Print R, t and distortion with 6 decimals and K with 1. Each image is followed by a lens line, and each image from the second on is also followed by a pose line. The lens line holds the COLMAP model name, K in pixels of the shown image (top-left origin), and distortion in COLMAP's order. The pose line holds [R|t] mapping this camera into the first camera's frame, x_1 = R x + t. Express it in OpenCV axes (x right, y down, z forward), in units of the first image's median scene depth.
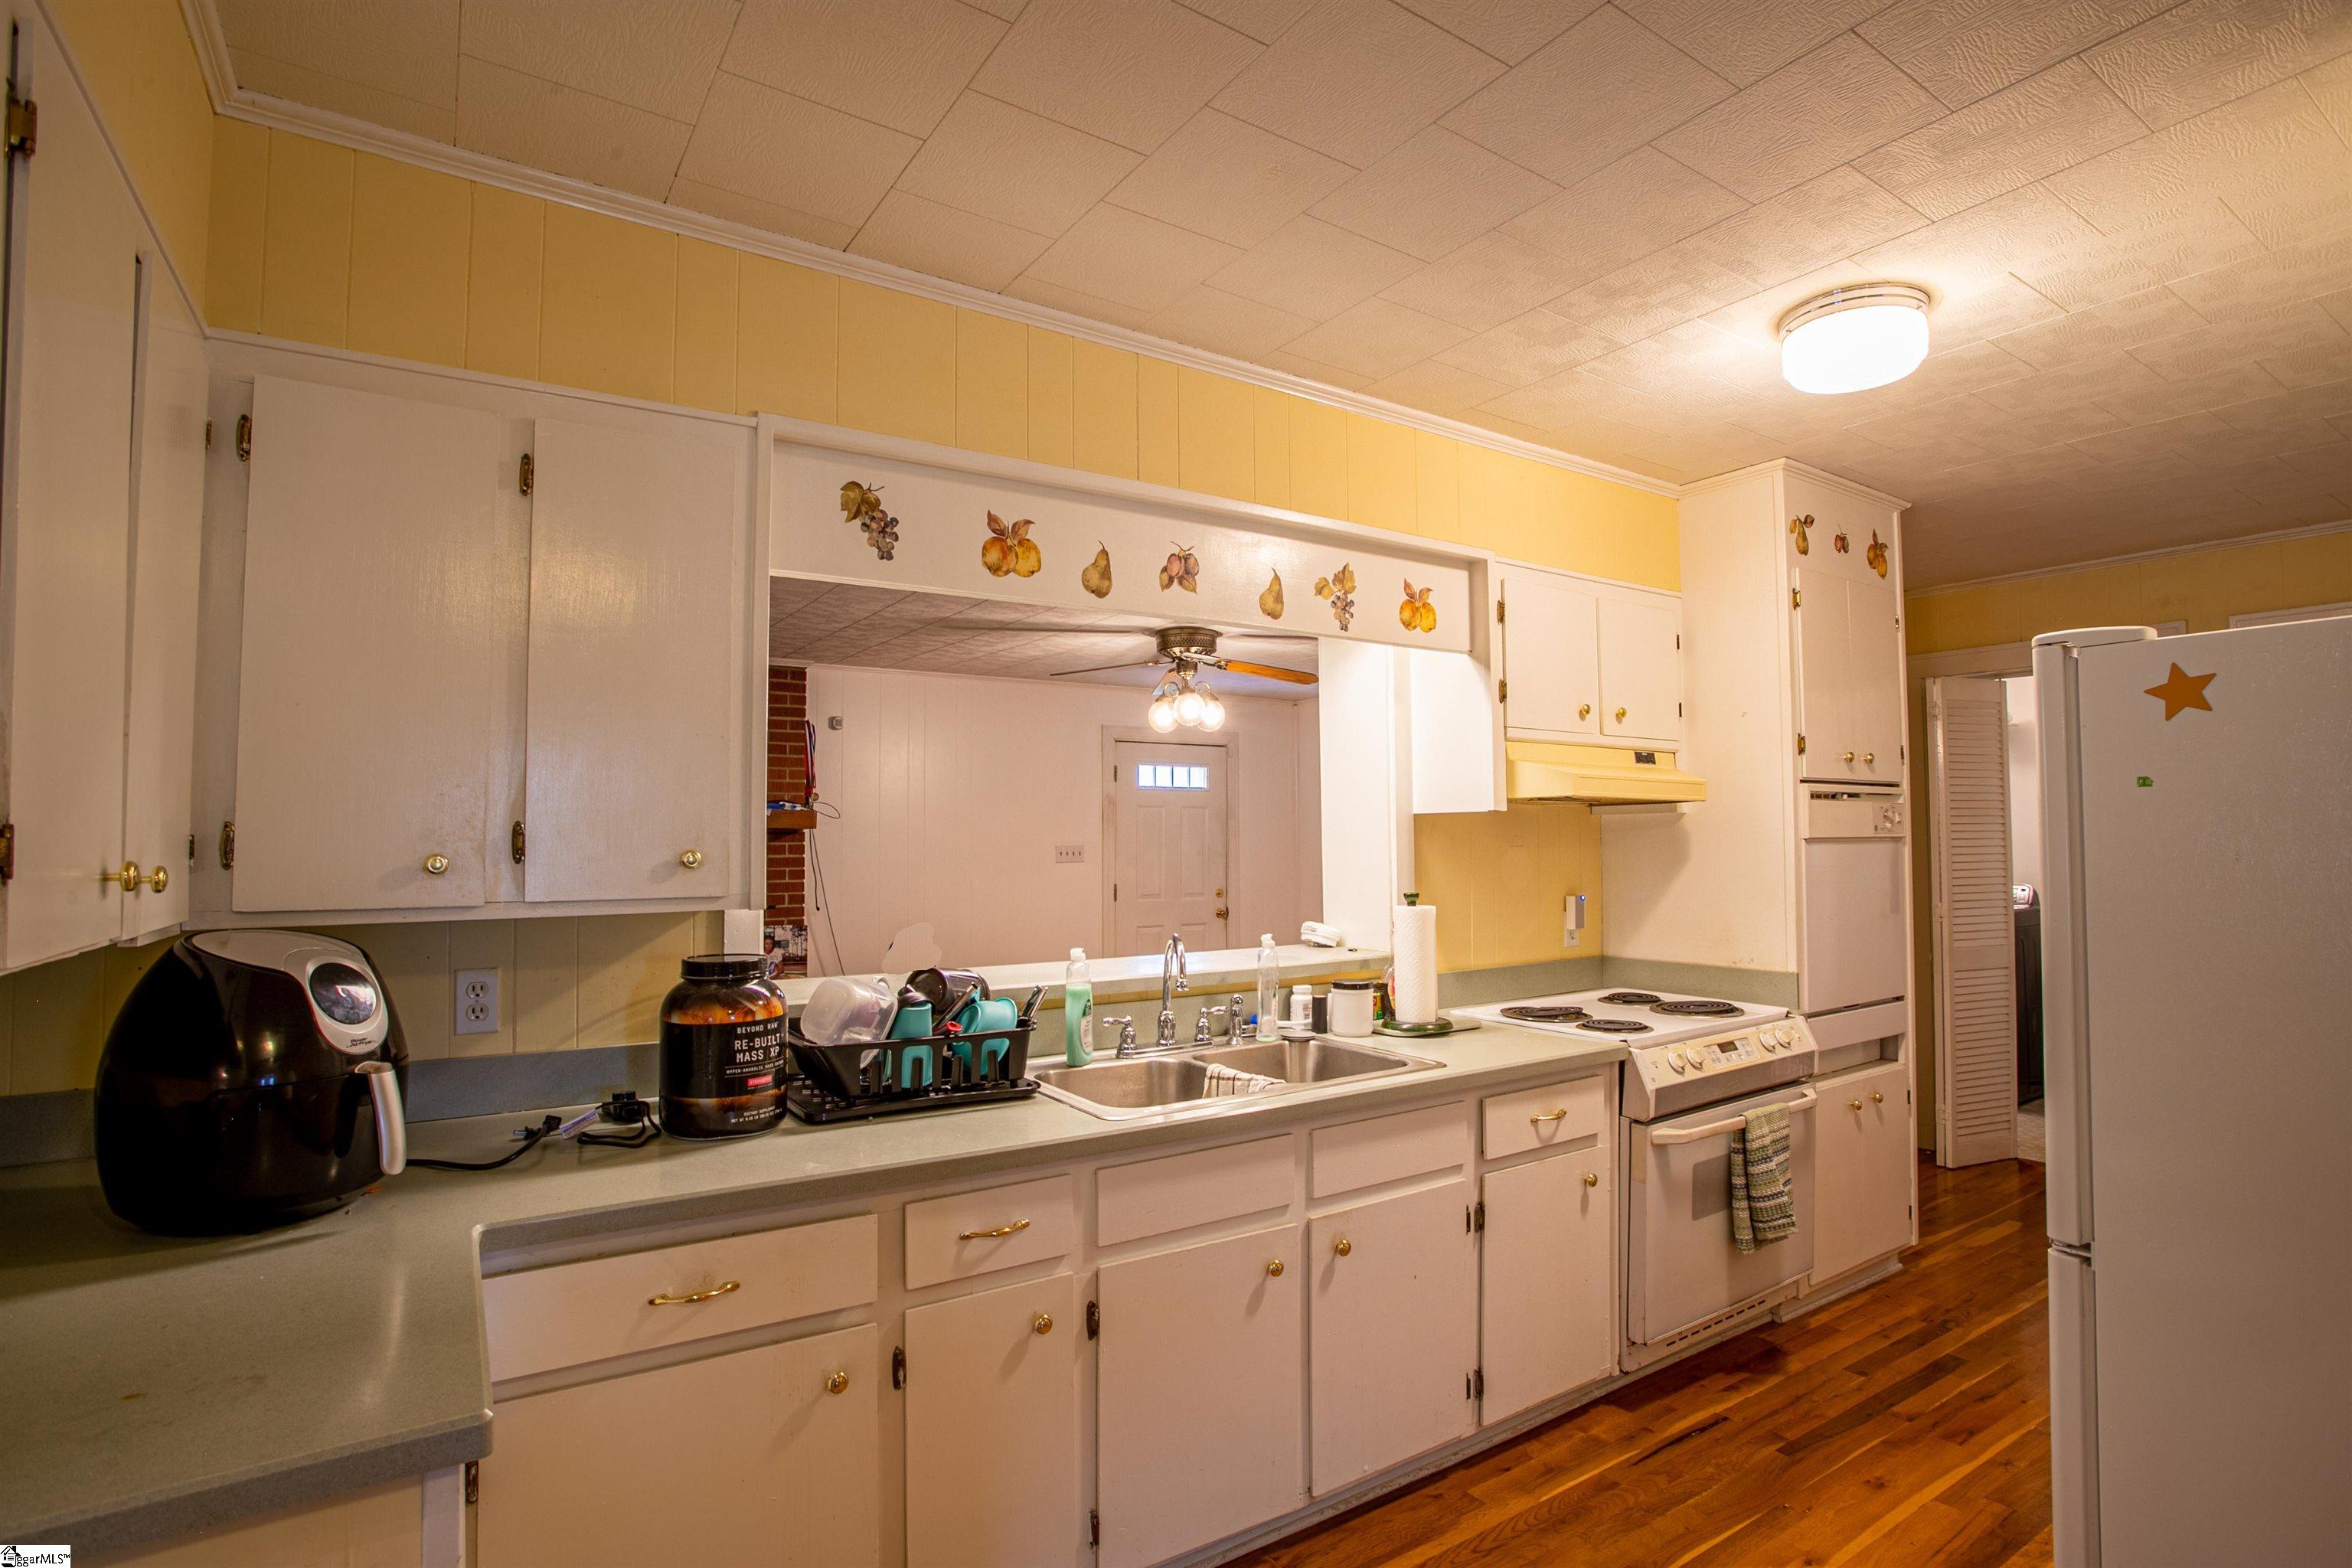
lens RADIAL K [[1152.9, 0, 1171.5], [0, 1152.9, 783.7], [0, 0, 1]] dist [-0.067593, 0.027864]
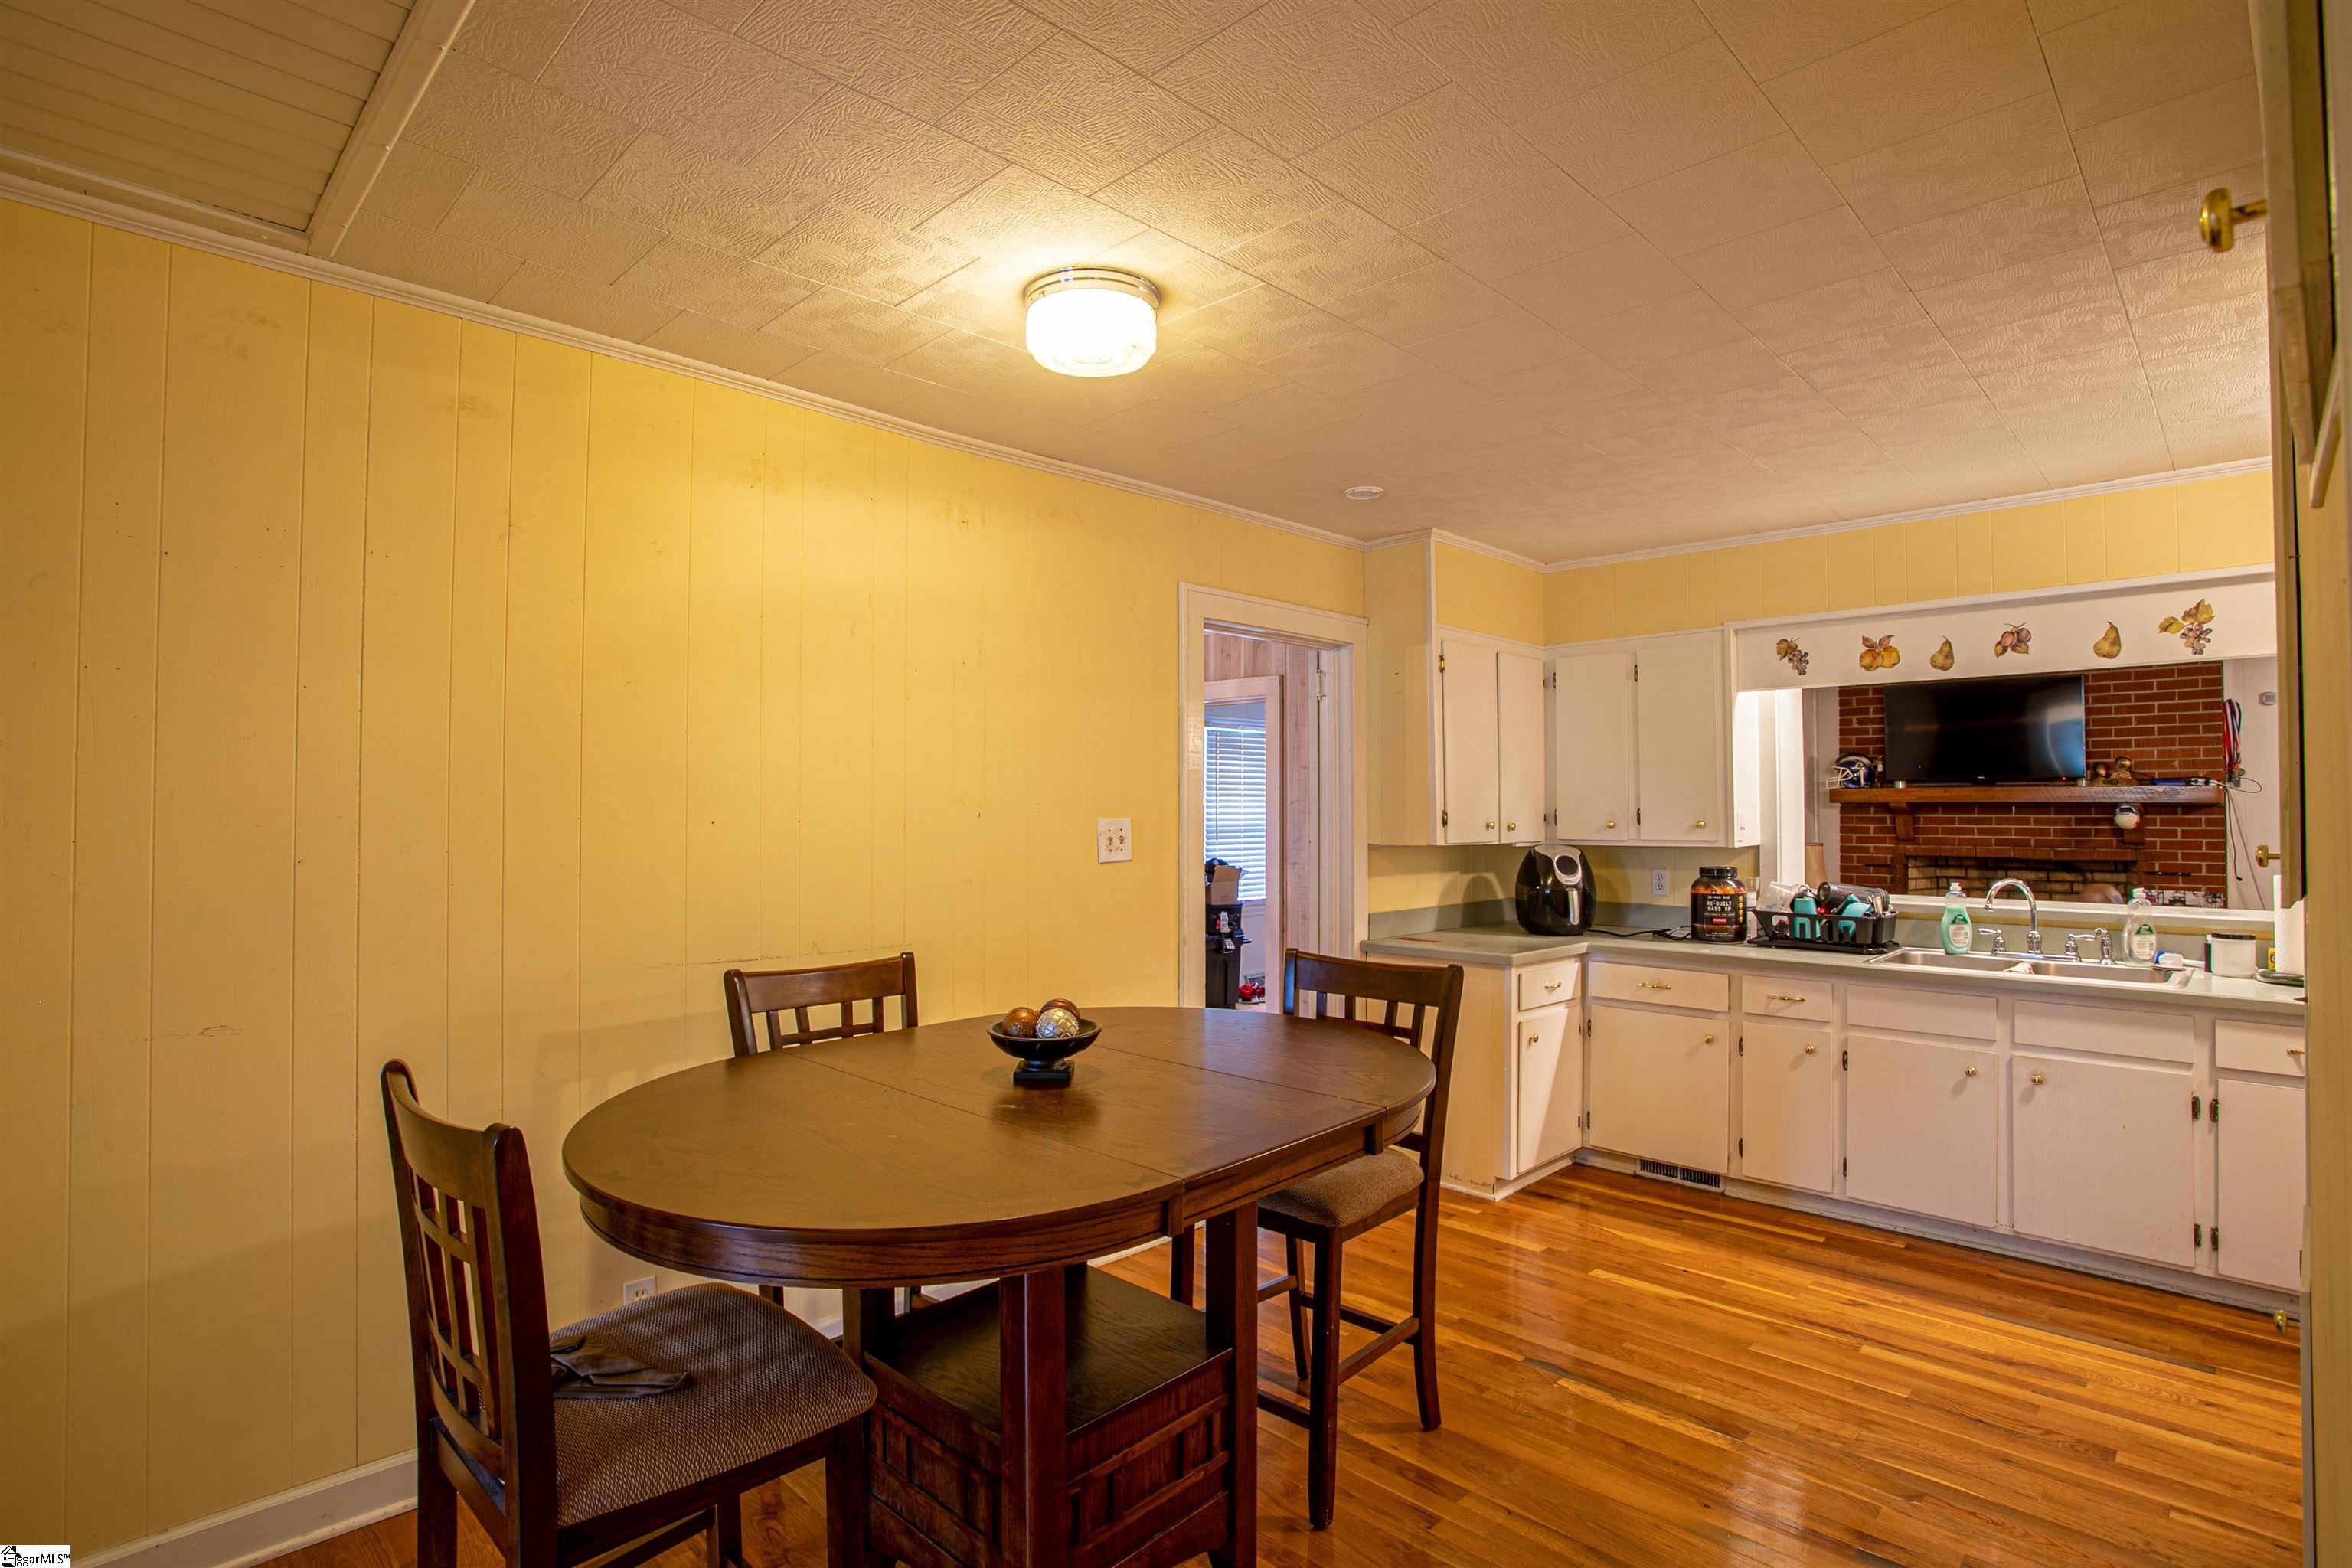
lens RADIAL K [[1152.9, 0, 1194.0], [0, 1152.9, 790.6], [0, 0, 1]] dist [-0.067593, 0.027864]
pose [[0.213211, -0.011406, -0.976940, 1.096478], [0.045767, 0.998951, -0.001675, -0.031358], [0.975934, -0.044354, 0.213510, -0.343833]]
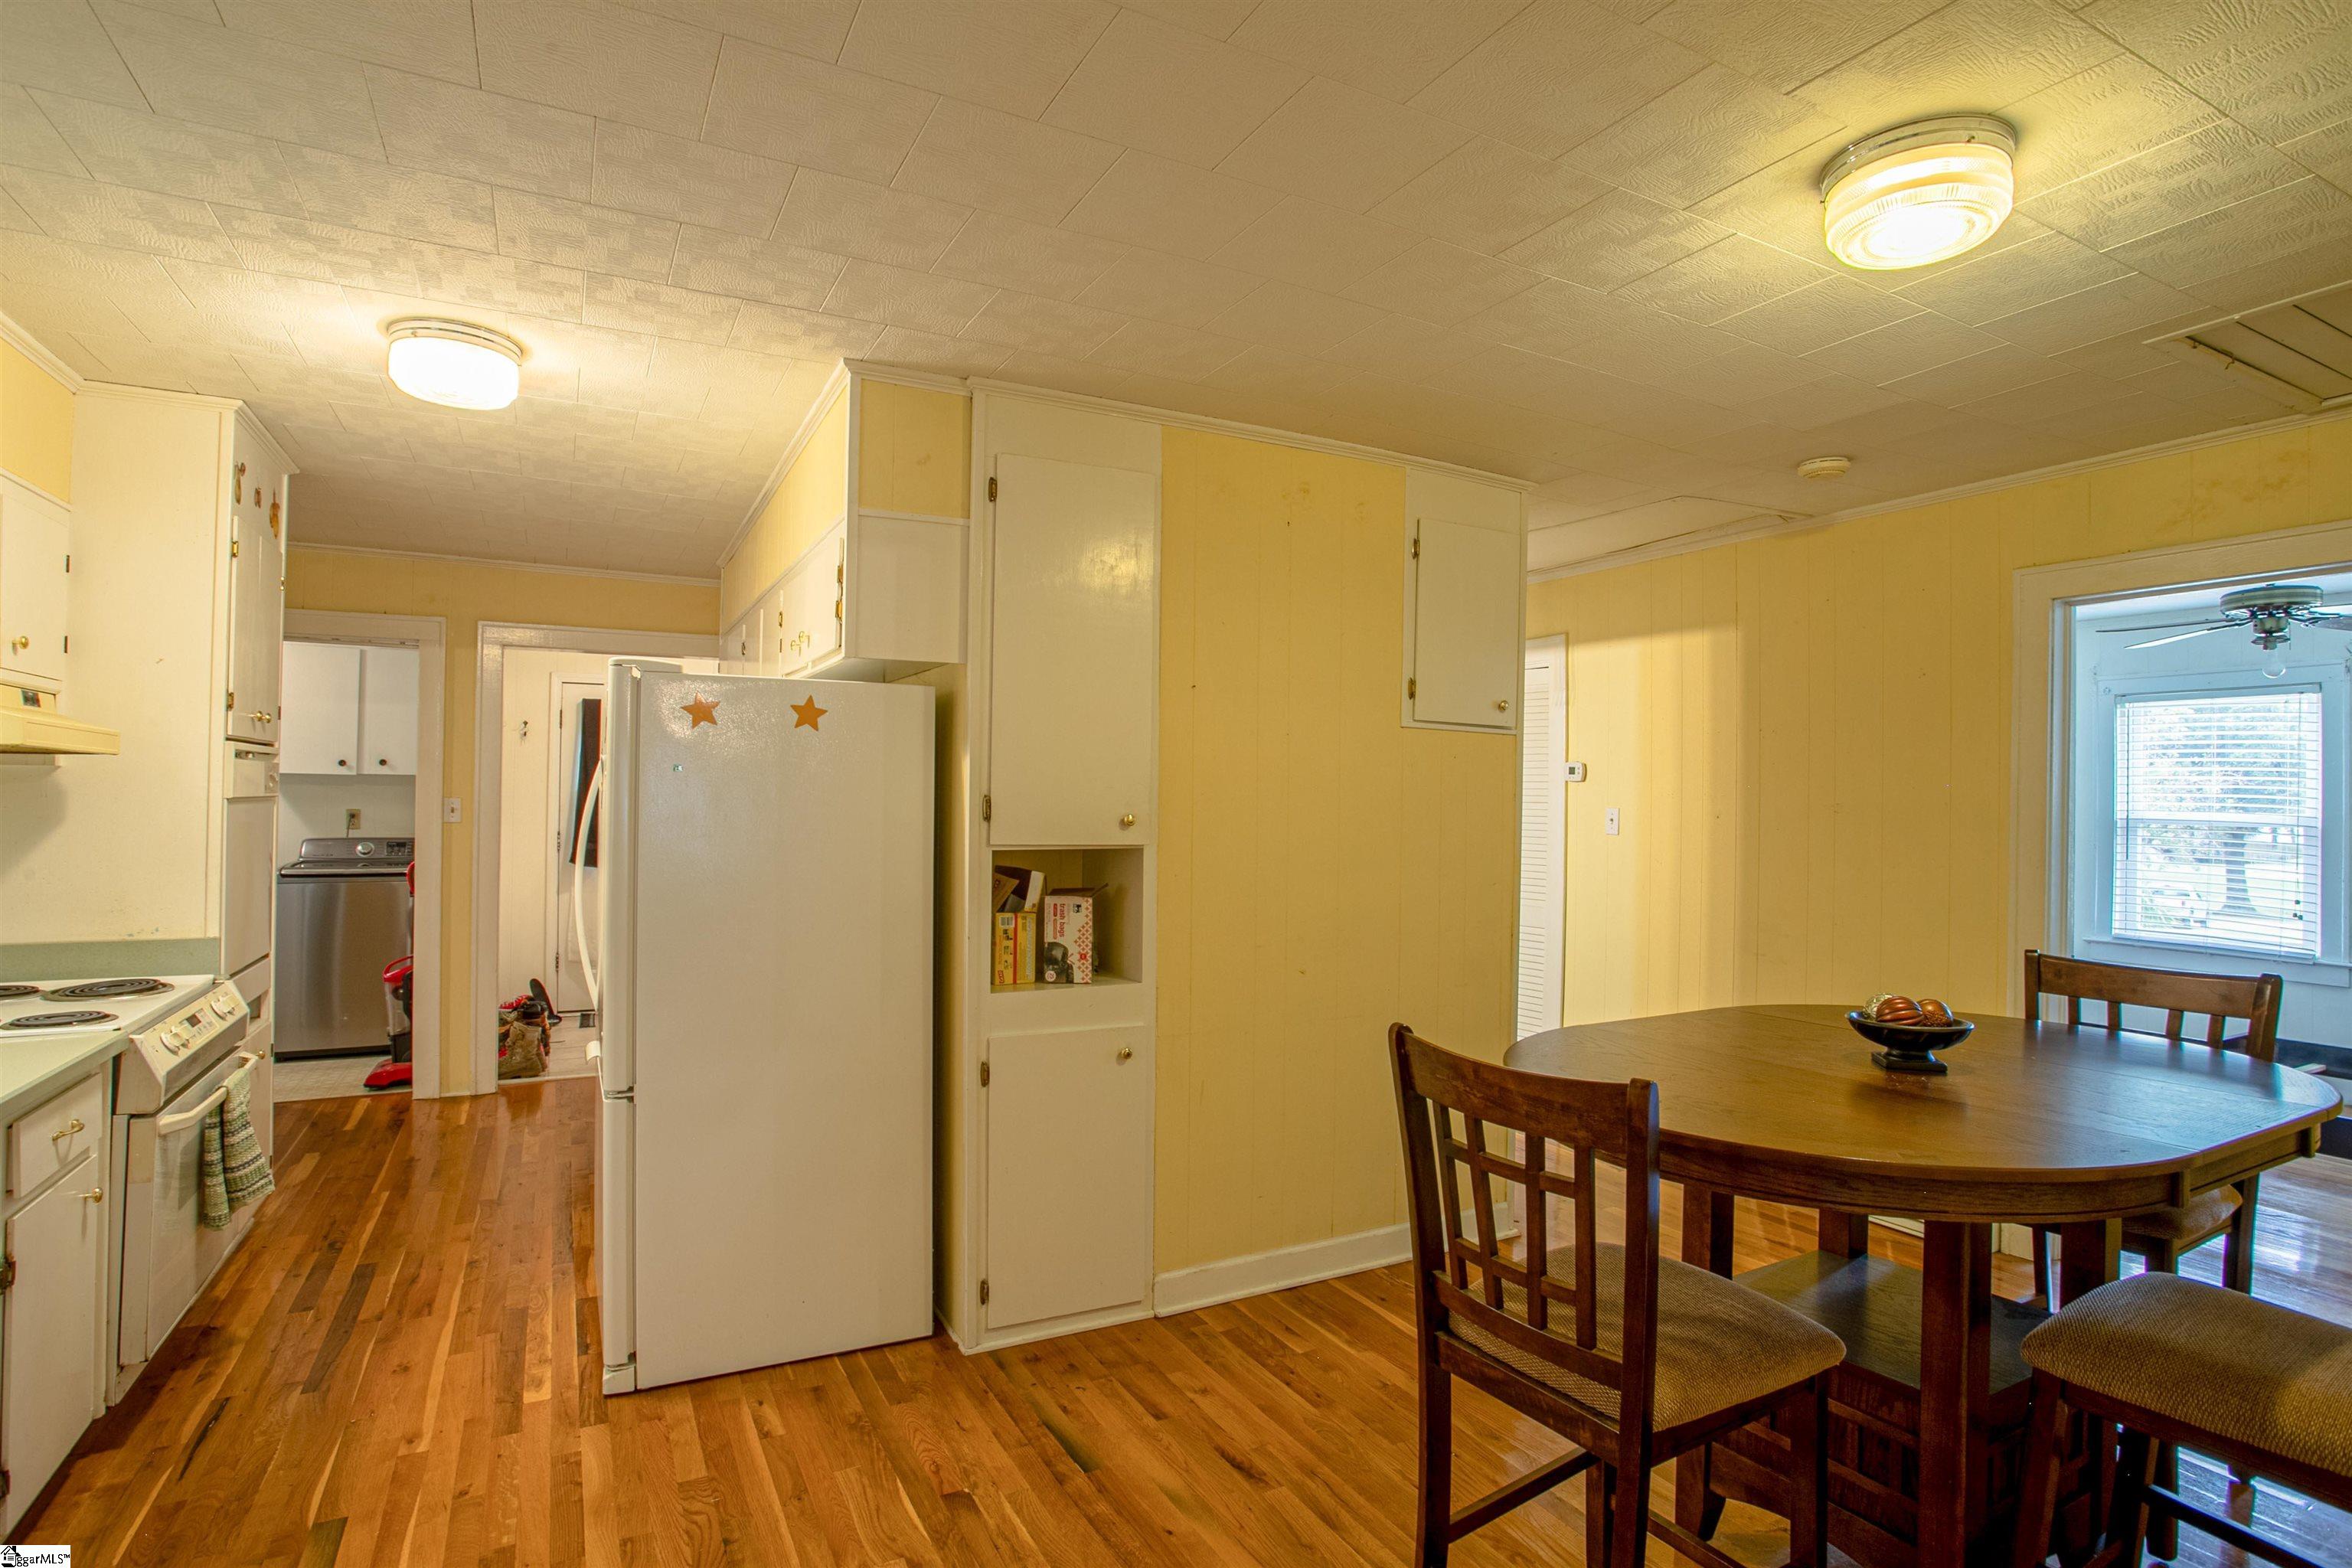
lens RADIAL K [[1152.9, 0, 1202.7], [0, 1152.9, 786.3], [0, 0, 1]] dist [-0.067593, 0.027864]
pose [[0.093880, 0.014813, 0.995473, -0.371009], [-0.059717, 0.998173, -0.009222, -0.003283], [-0.993791, -0.058581, 0.094593, 0.097325]]
